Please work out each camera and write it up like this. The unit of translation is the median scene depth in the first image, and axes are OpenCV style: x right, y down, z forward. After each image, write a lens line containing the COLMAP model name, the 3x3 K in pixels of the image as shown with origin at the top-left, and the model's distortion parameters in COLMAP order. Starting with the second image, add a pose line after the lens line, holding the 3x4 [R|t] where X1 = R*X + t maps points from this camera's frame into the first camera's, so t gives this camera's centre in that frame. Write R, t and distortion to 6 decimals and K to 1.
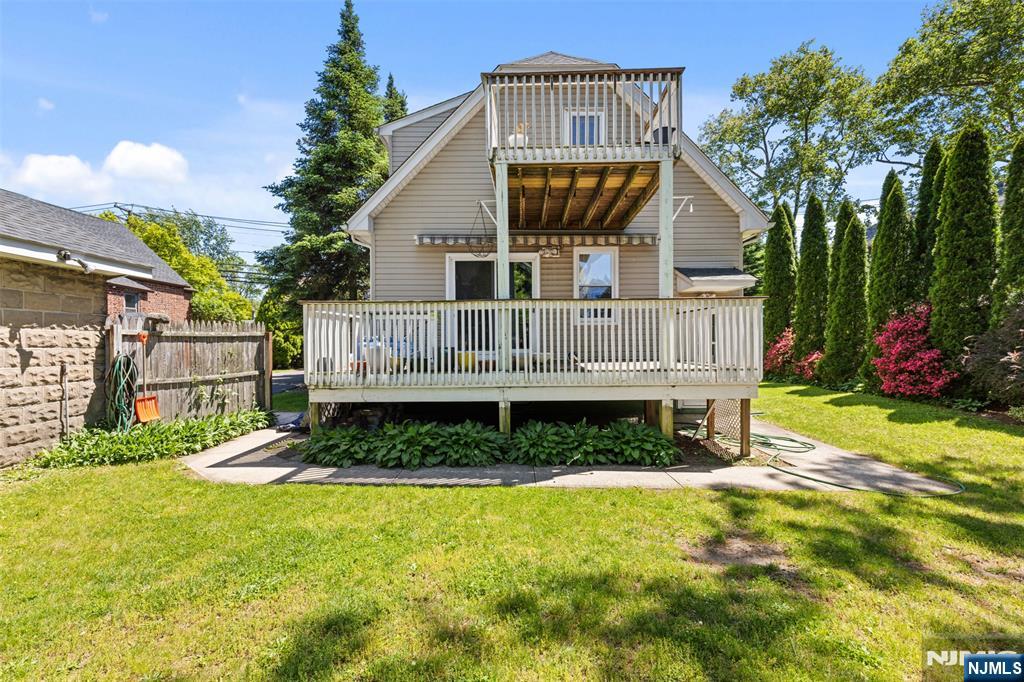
lens RADIAL K [[464.8, 0, 510.2], [0, 464.8, 341.7], [0, 0, 1]] dist [-0.004535, -0.000258]
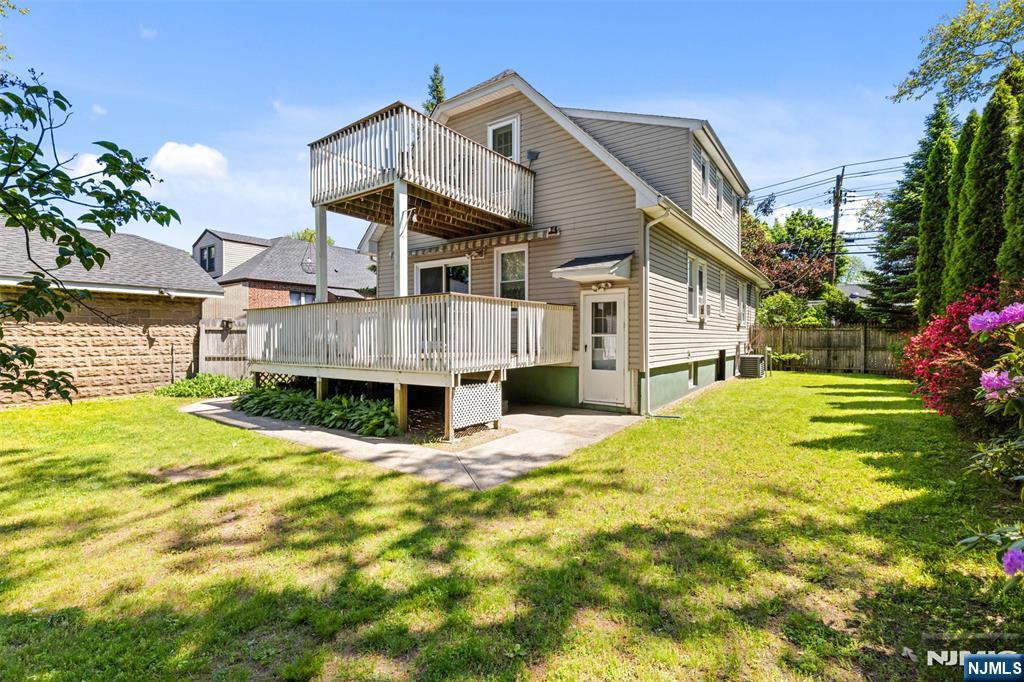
lens RADIAL K [[464.8, 0, 508.3], [0, 464.8, 339.8], [0, 0, 1]] dist [-0.004535, -0.000258]
pose [[0.813039, 0.009821, -0.582127, 1.292445], [-0.002026, 0.999899, 0.014040, -0.003914], [0.582206, -0.010236, 0.812977, 0.211214]]
